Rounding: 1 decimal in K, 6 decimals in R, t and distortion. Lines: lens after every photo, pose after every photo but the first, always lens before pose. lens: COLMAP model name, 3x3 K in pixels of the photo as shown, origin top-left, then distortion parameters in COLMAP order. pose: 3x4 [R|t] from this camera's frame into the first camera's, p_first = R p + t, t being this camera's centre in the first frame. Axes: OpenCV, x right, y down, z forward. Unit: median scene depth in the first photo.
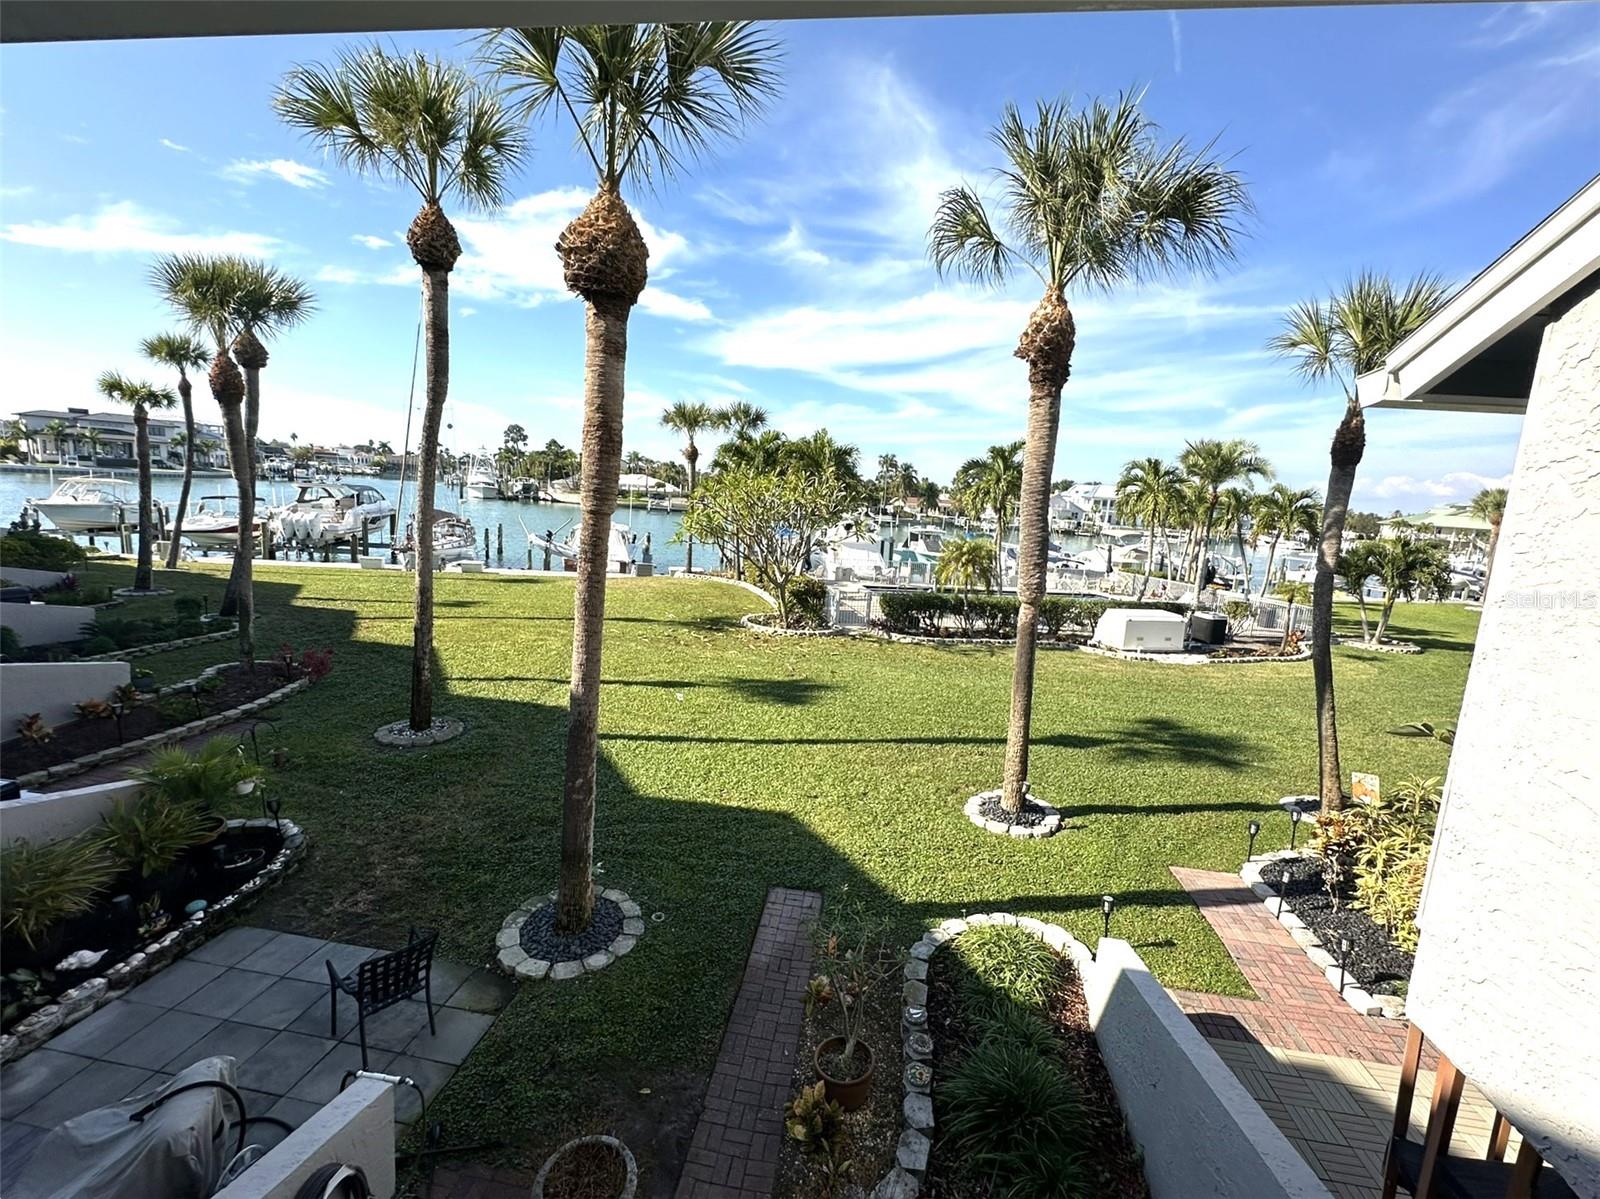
lens RADIAL K [[667.3, 0, 796.9], [0, 667.3, 598.2], [0, 0, 1]] dist [-0.003249, 0.000606]
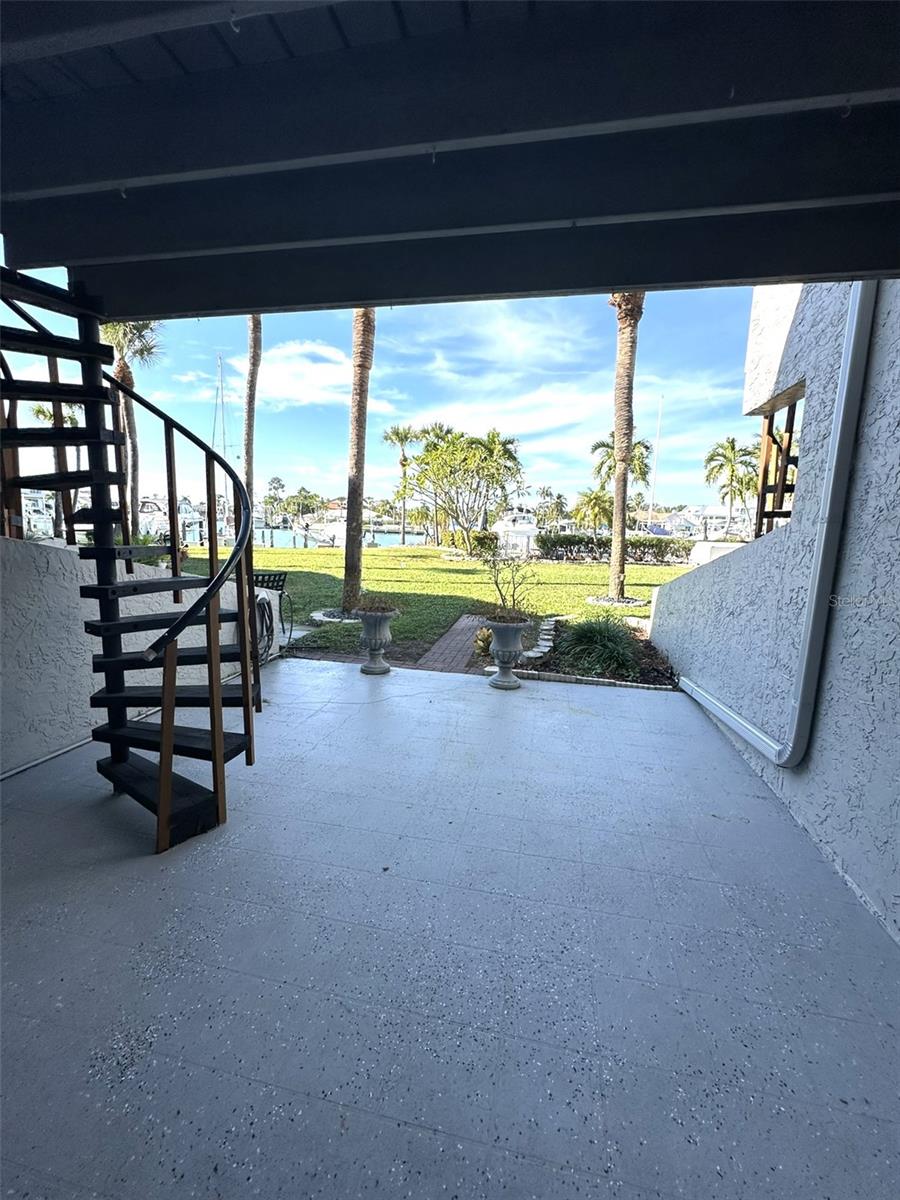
lens RADIAL K [[499.9, 0, 447.5], [0, 499.9, 613.3], [0, 0, 1]] dist [-0.002180, -0.000109]
pose [[0.997591, -0.022892, -0.065478, 0.000992], [0.022474, 0.999722, -0.007101, 0.152015], [0.065622, 0.005612, 0.997829, -0.089342]]
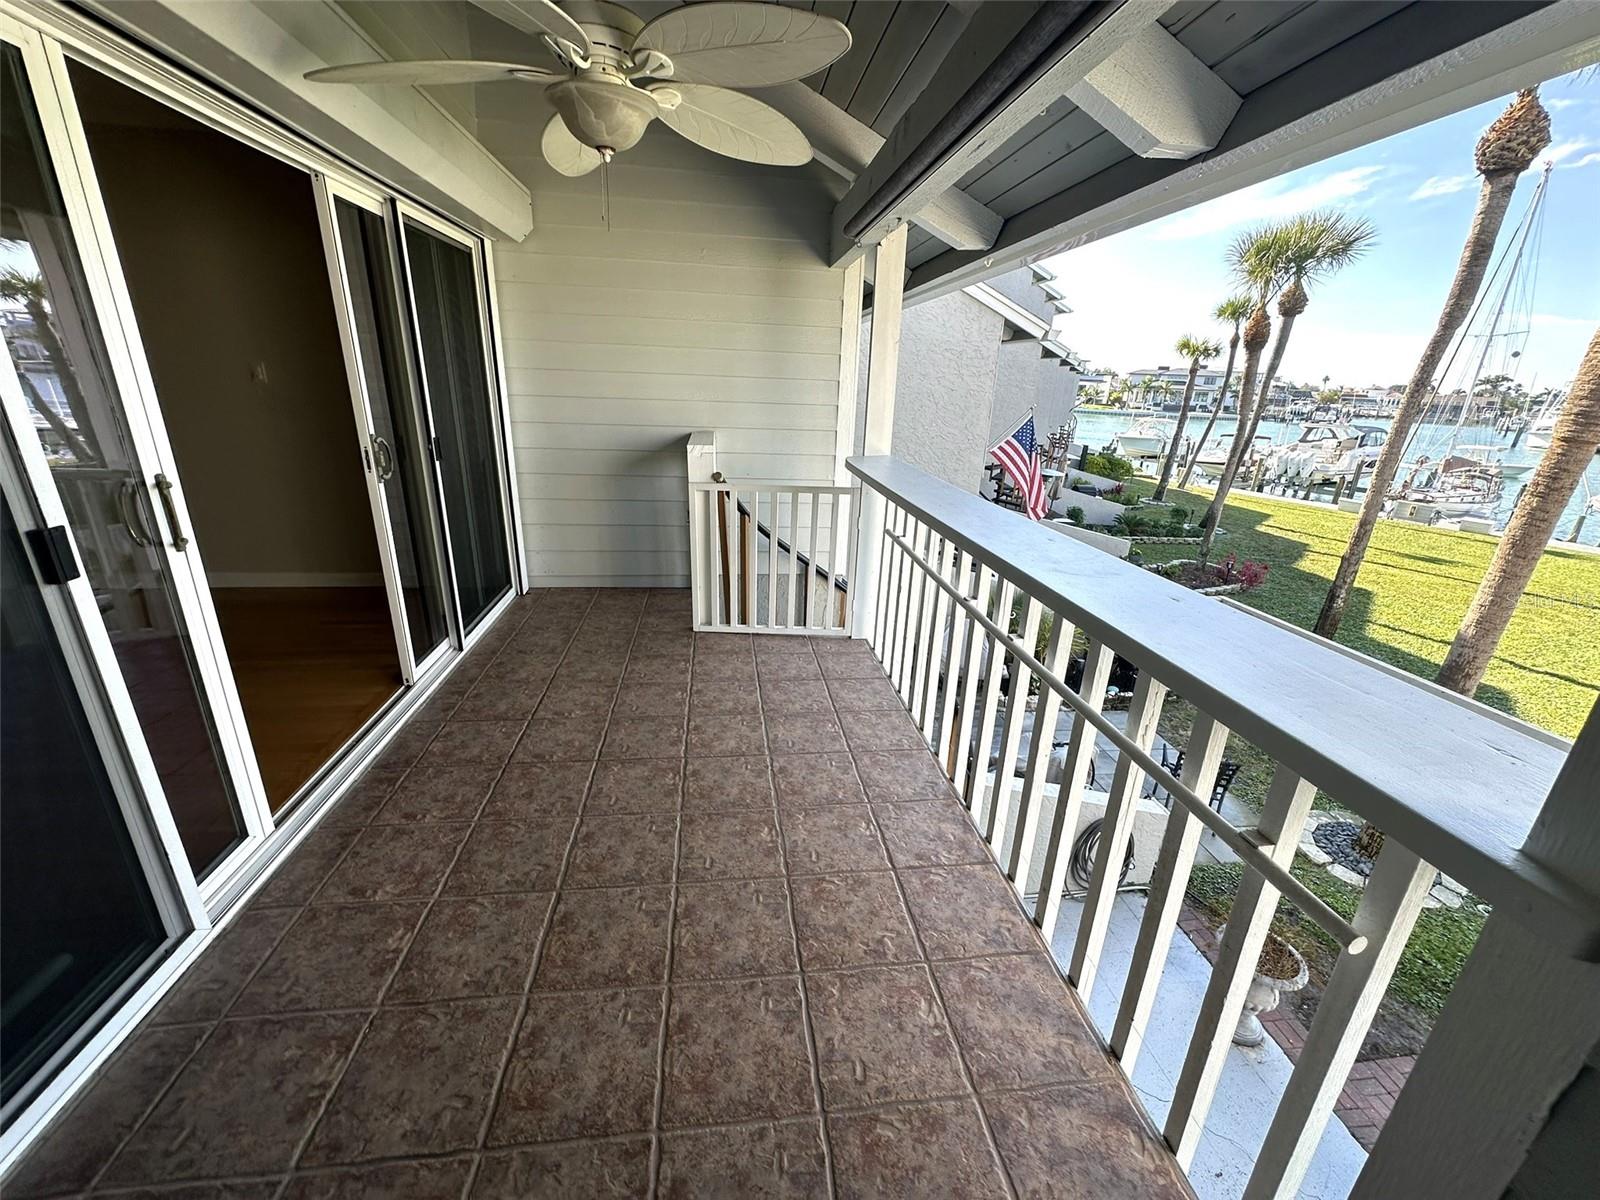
lens RADIAL K [[641.6, 0, 804.5], [0, 641.6, 598.3], [0, 0, 1]] dist [-0.004540, 0.000664]
pose [[0.270988, 0.258930, -0.927104, 0.068857], [-0.174681, 0.960378, 0.217164, 0.017234], [0.946600, 0.103098, 0.305481, -0.047639]]
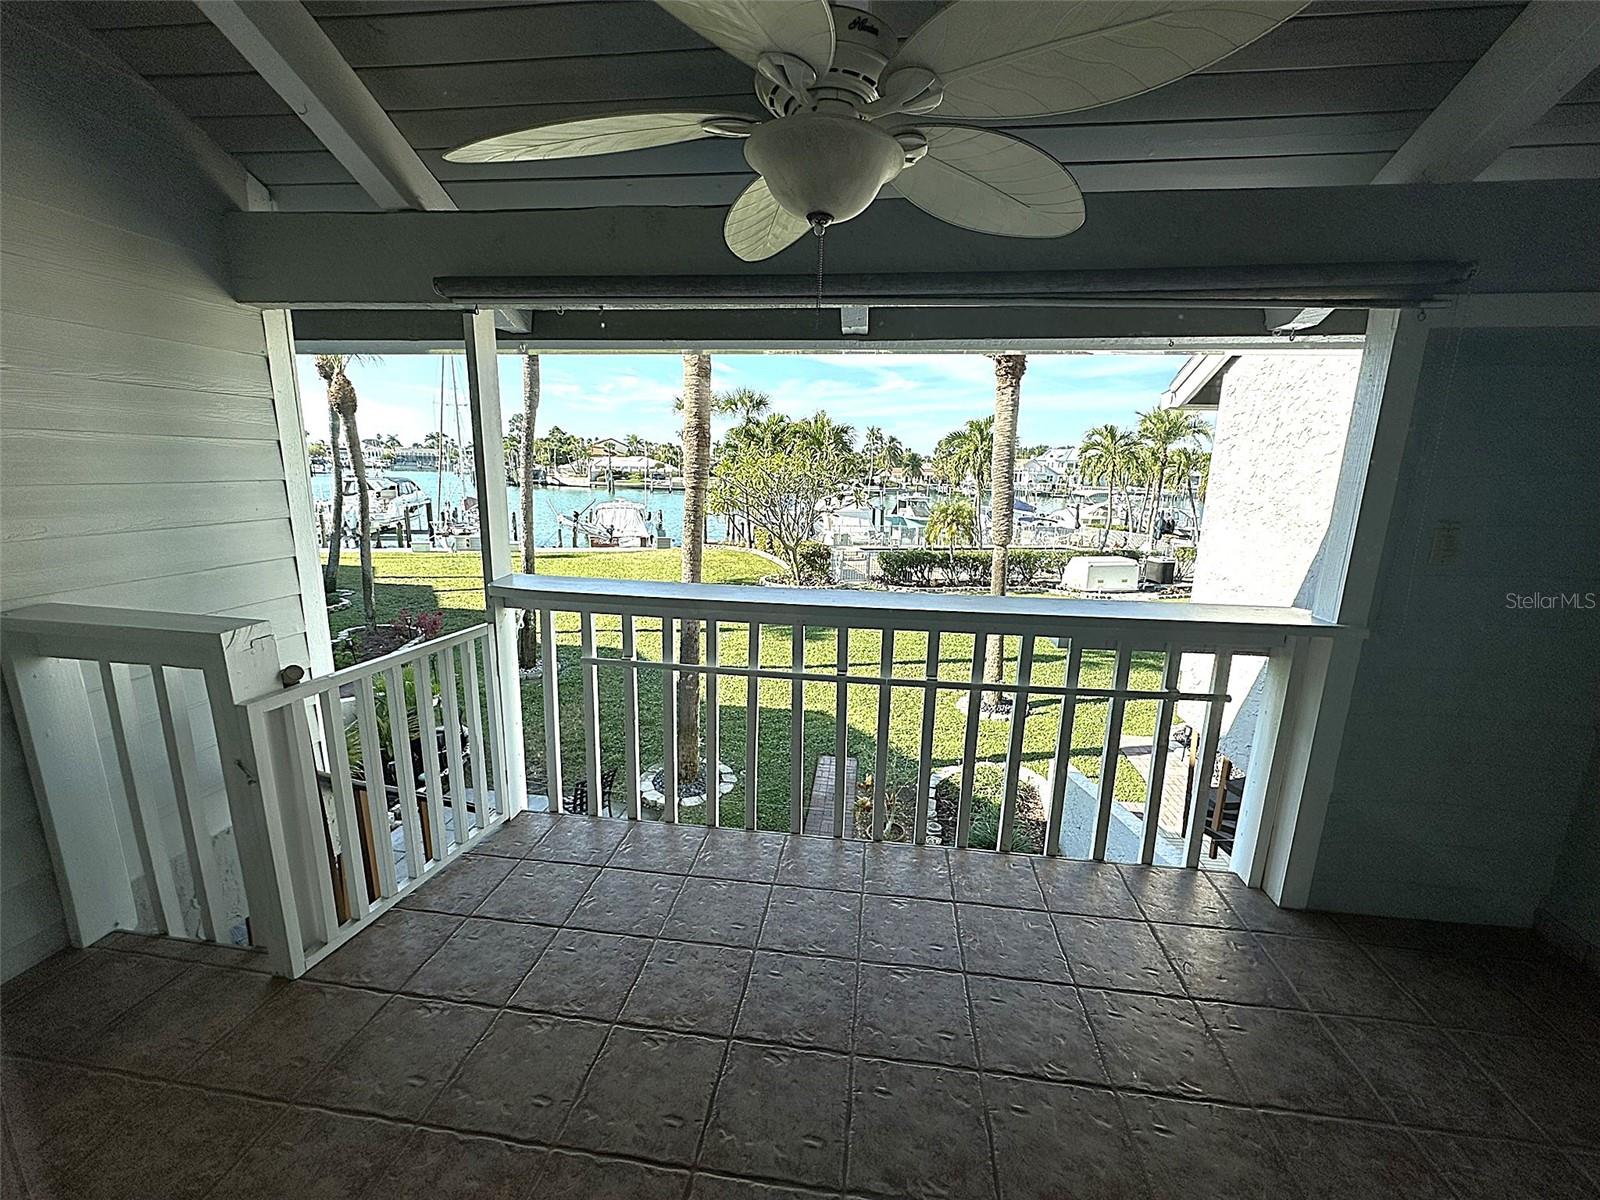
lens RADIAL K [[641.6, 0, 796.9], [0, 641.6, 599.0], [0, 0, 1]] dist [-0.004540, 0.000664]
pose [[0.998987, -0.043640, 0.010996, -0.029643], [0.043093, 0.998019, 0.045829, 0.015515], [-0.012974, -0.045309, 0.998889, -0.109169]]
